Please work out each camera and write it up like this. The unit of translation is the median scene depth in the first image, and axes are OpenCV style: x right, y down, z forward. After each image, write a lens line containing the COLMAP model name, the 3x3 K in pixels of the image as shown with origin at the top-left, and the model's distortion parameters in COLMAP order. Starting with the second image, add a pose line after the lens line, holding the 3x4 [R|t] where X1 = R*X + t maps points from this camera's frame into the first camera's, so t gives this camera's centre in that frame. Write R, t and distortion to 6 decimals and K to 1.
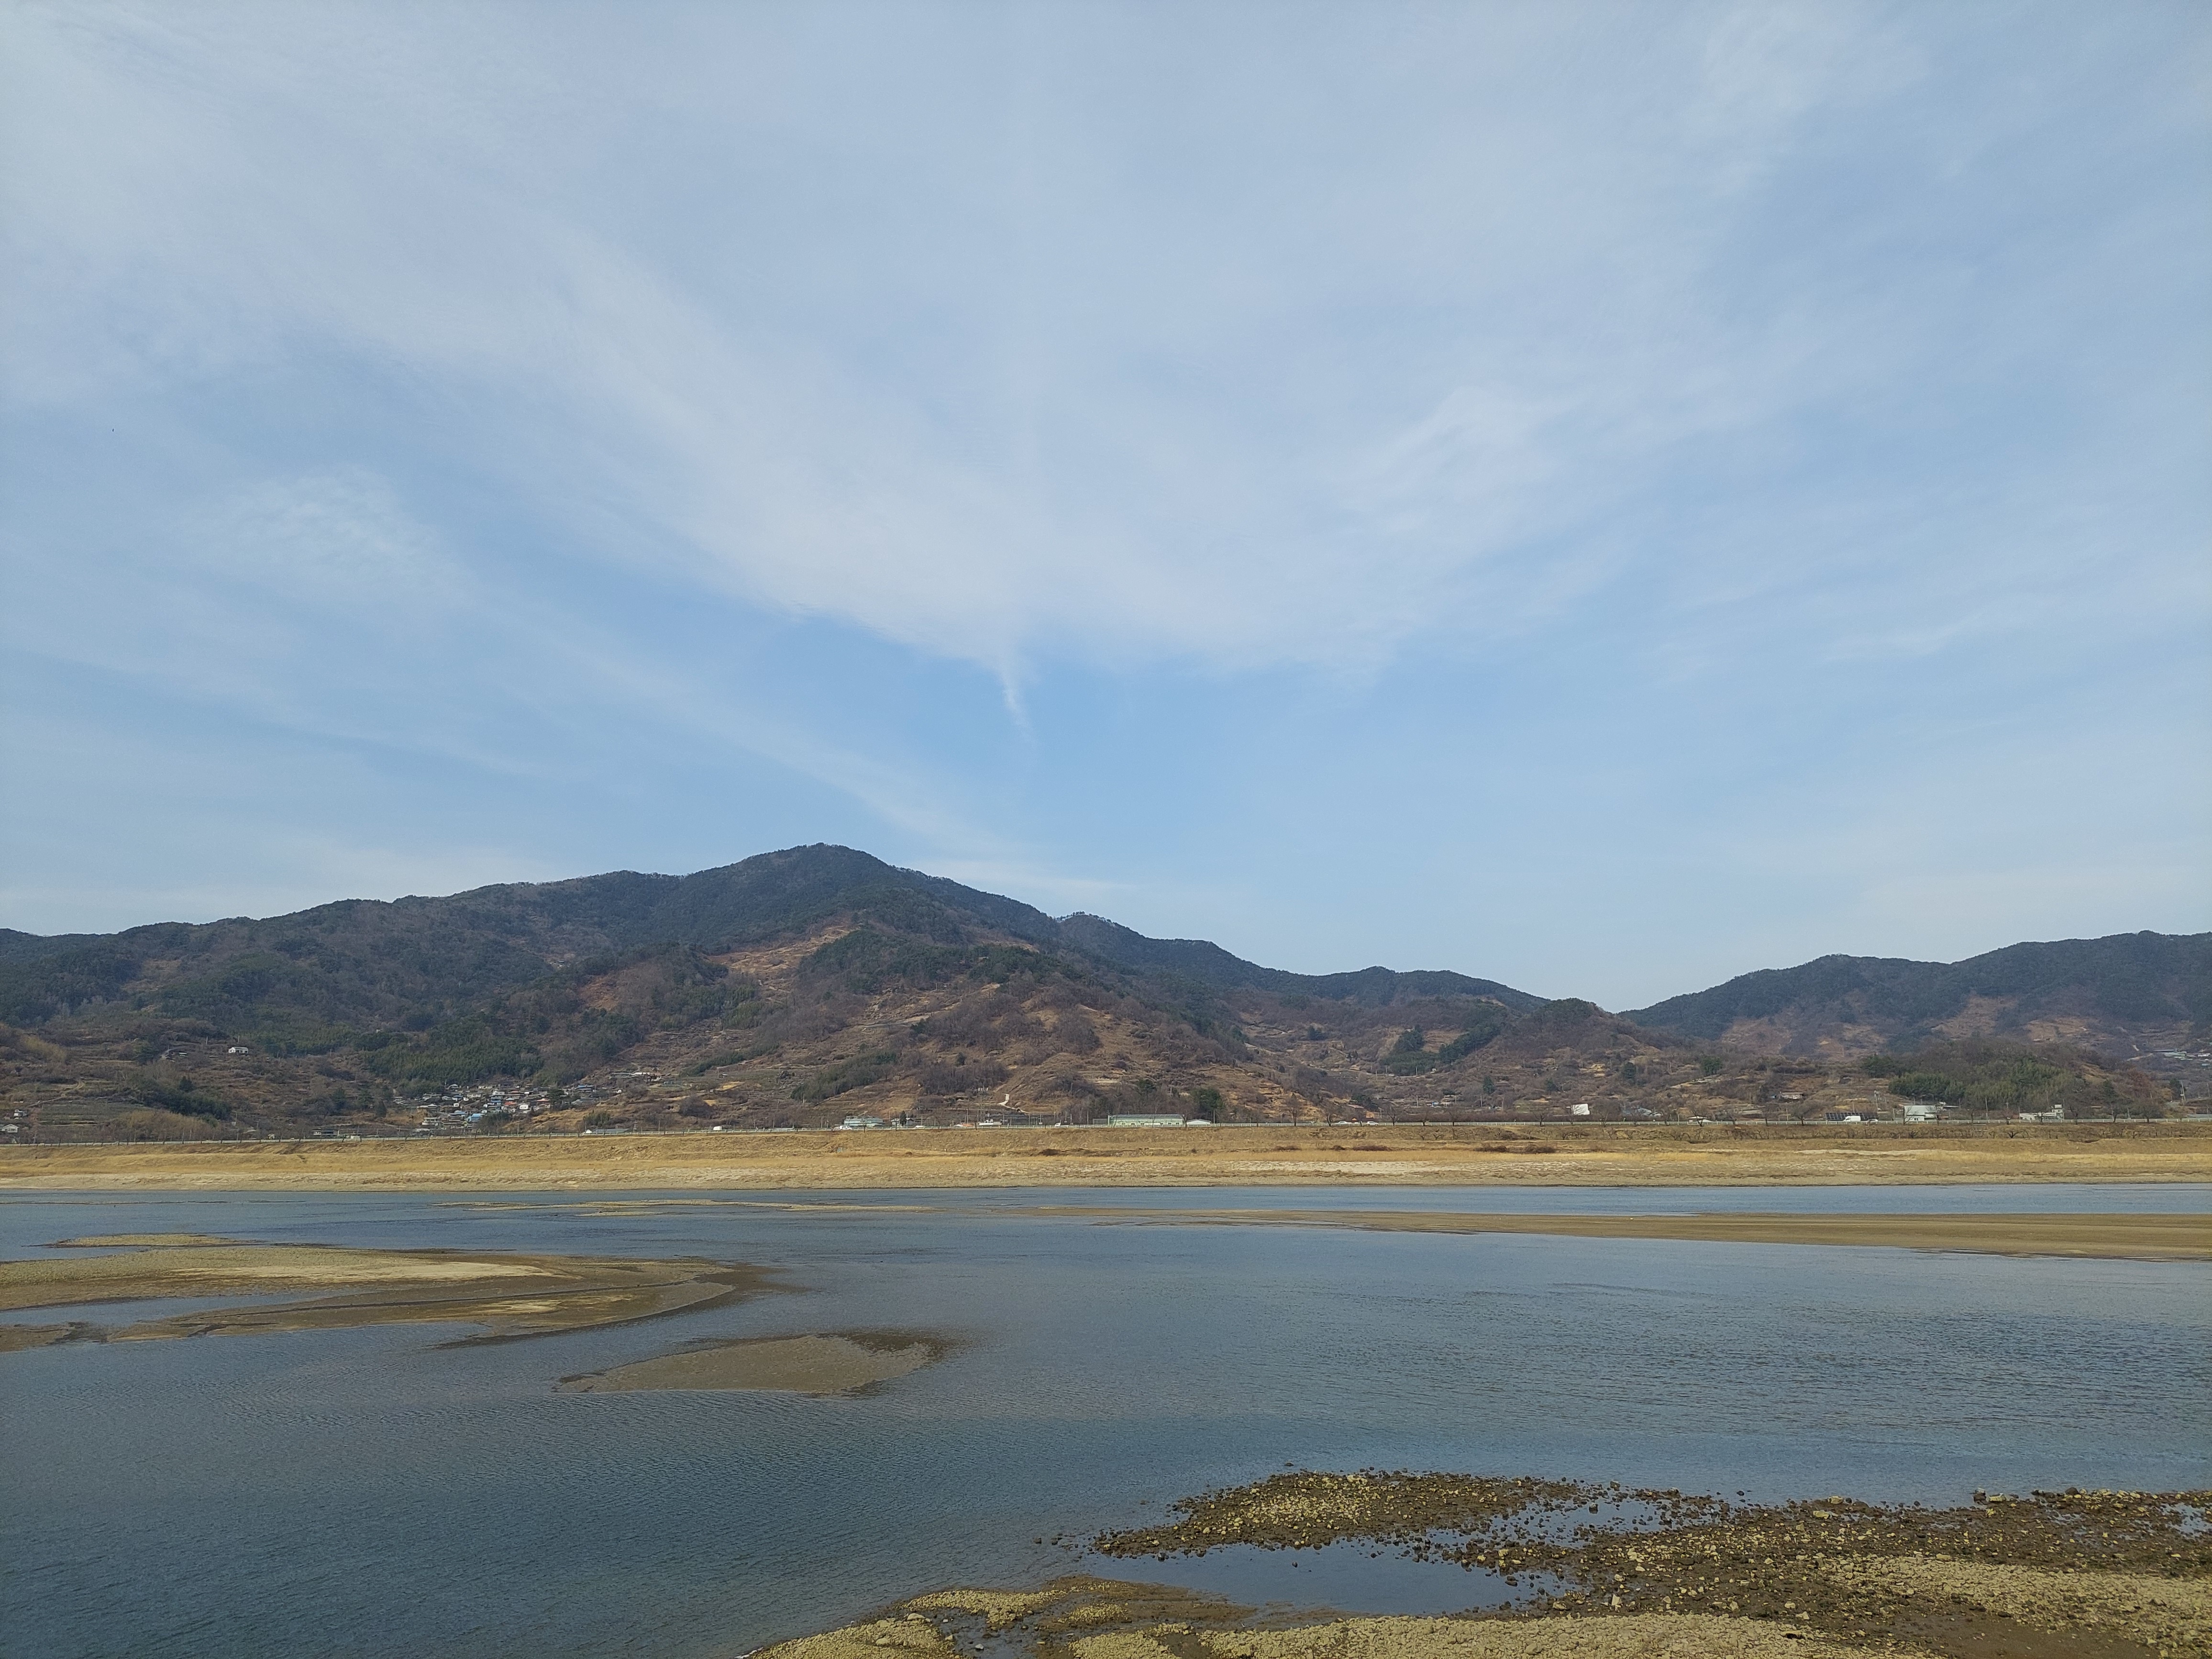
lens RADIAL K [[1556.1, 0, 1153.9], [0, 1556.1, 795.5], [0, 0, 1]] dist [0.070031, -0.081367]
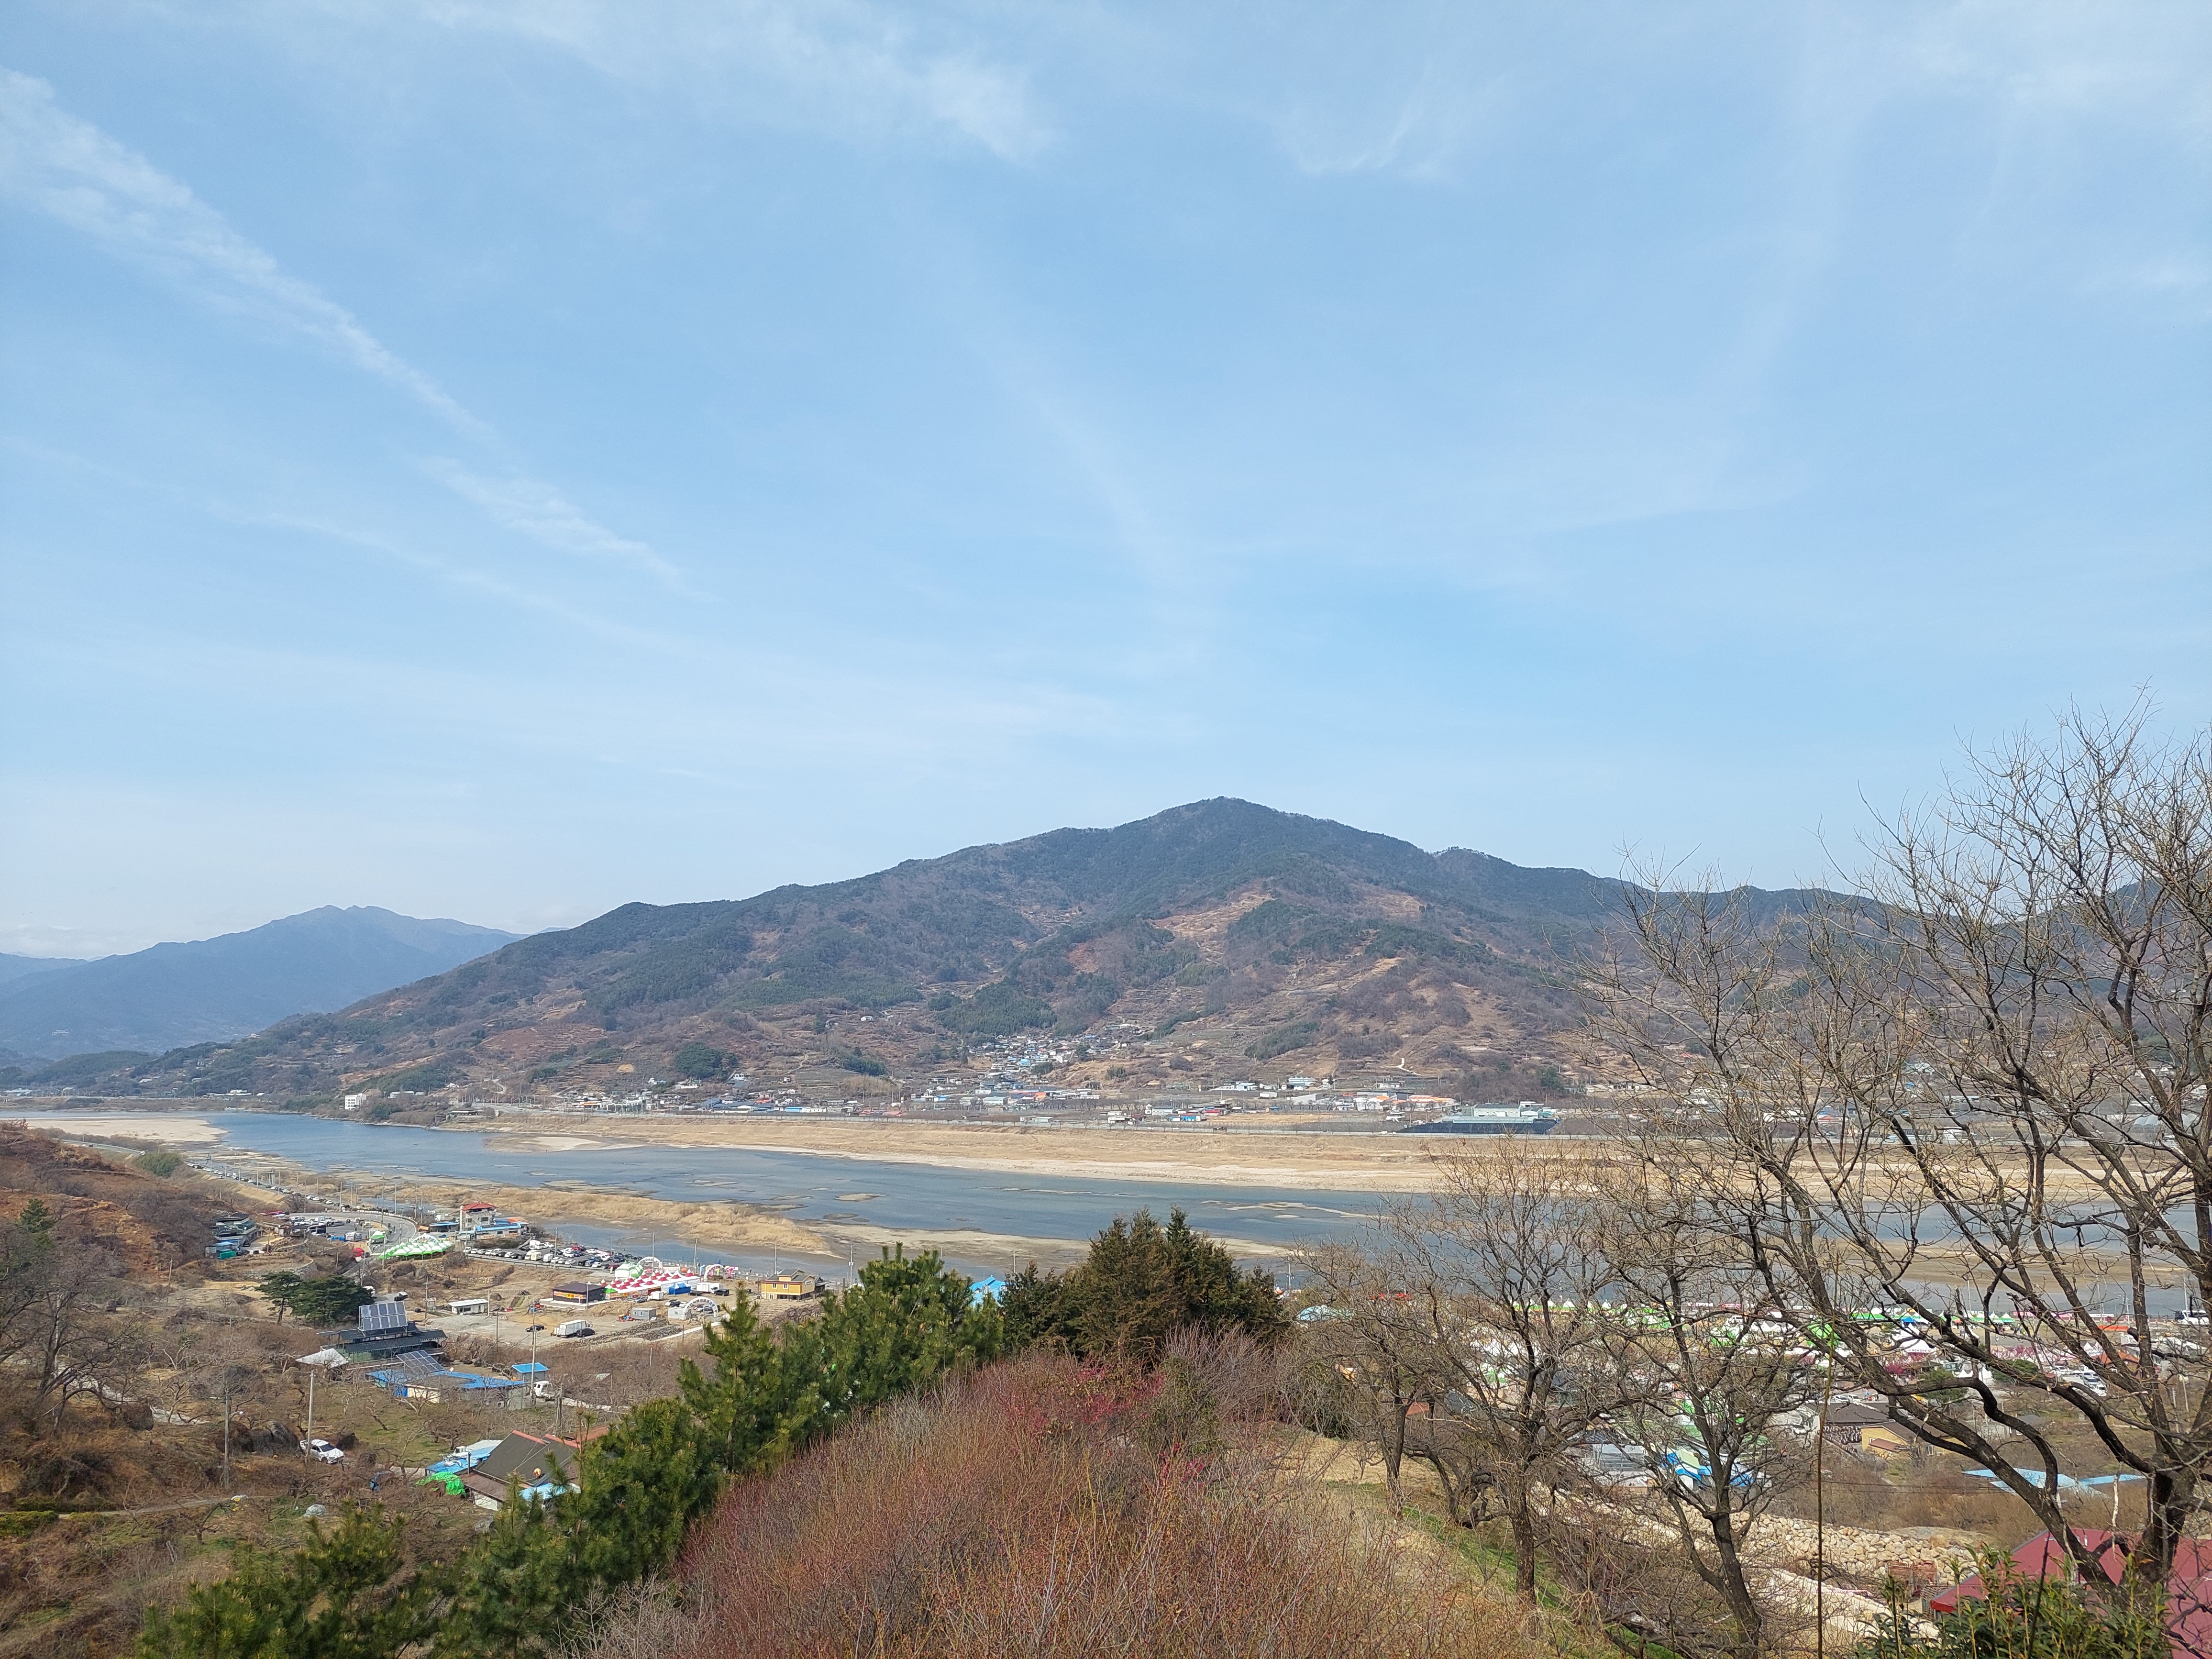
lens RADIAL K [[1534.9, 0, 1098.8], [0, 1534.9, 780.6], [0, 0, 1]] dist [0.195697, -0.383924]
pose [[0.960347, -0.058061, -0.272696, 0.025102], [0.075786, 0.995611, 0.054914, -0.101244], [0.268311, -0.073403, 0.960532, -0.255048]]
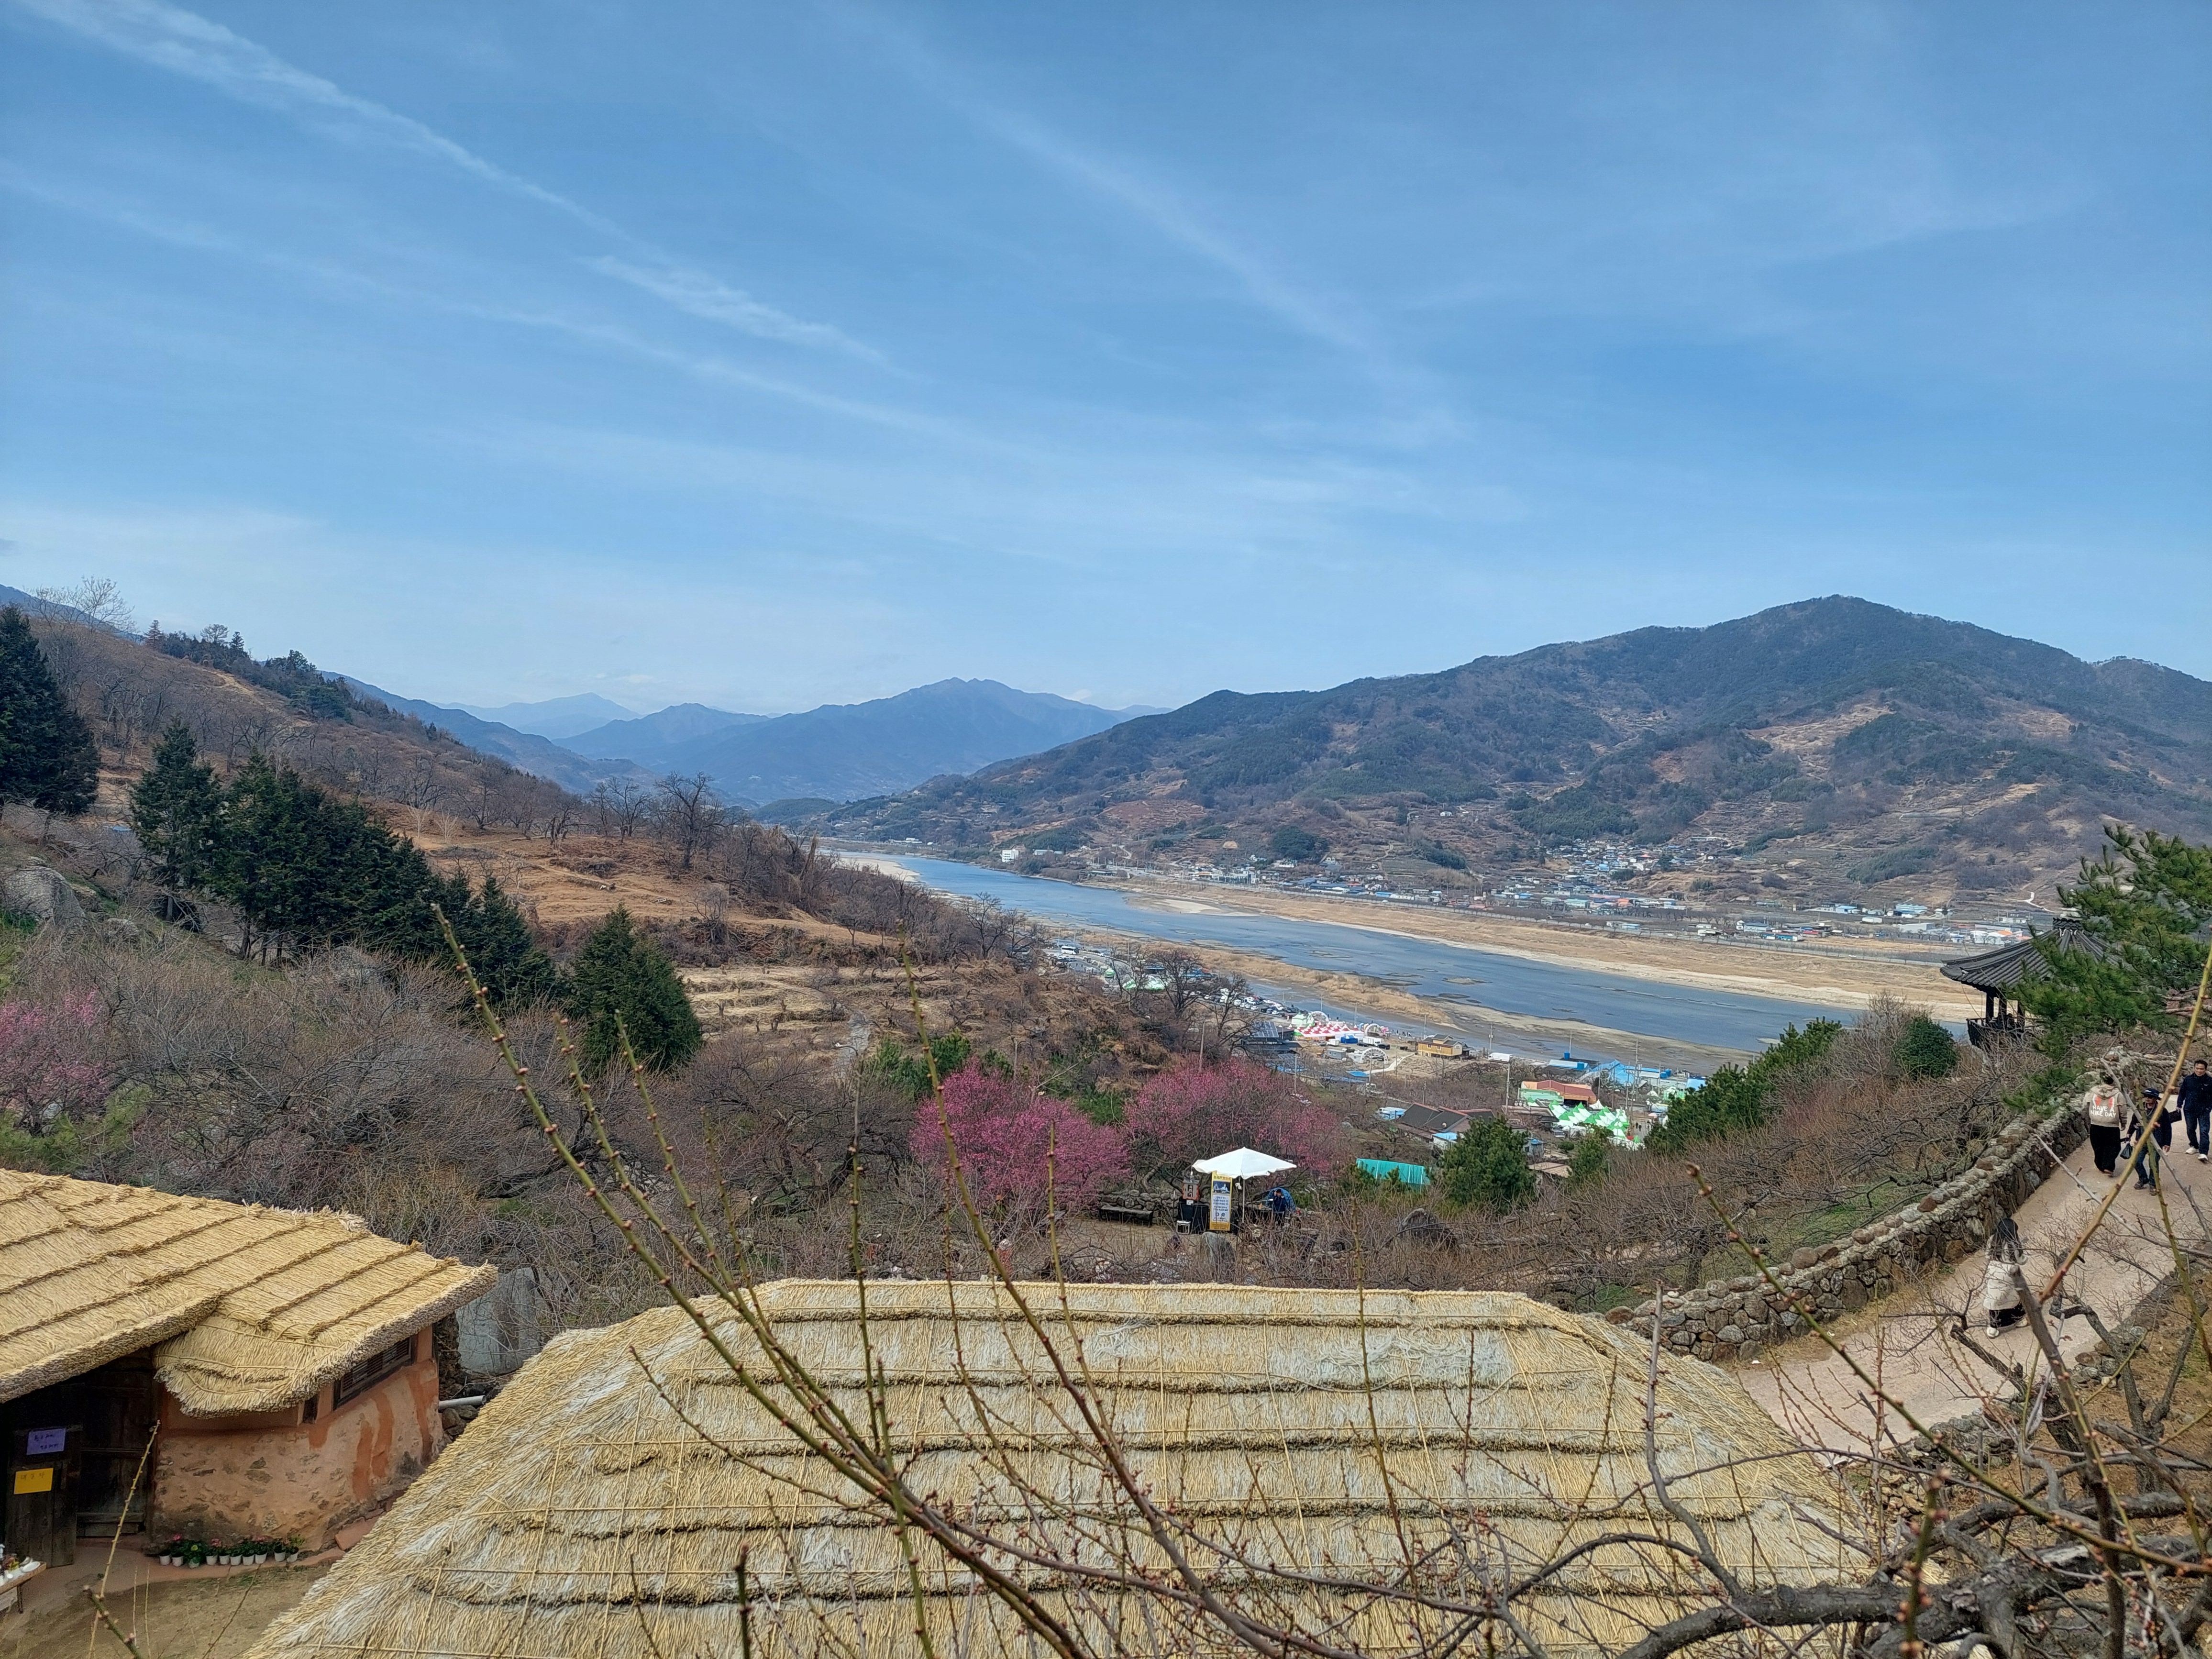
lens RADIAL K [[1556.1, 0, 1153.9], [0, 1556.1, 795.5], [0, 0, 1]] dist [0.070031, -0.081367]
pose [[0.824302, 0.033896, -0.565135, 0.028695], [0.079172, 0.981496, 0.174348, -0.117187], [0.560587, -0.188458, 0.806366, -0.303443]]
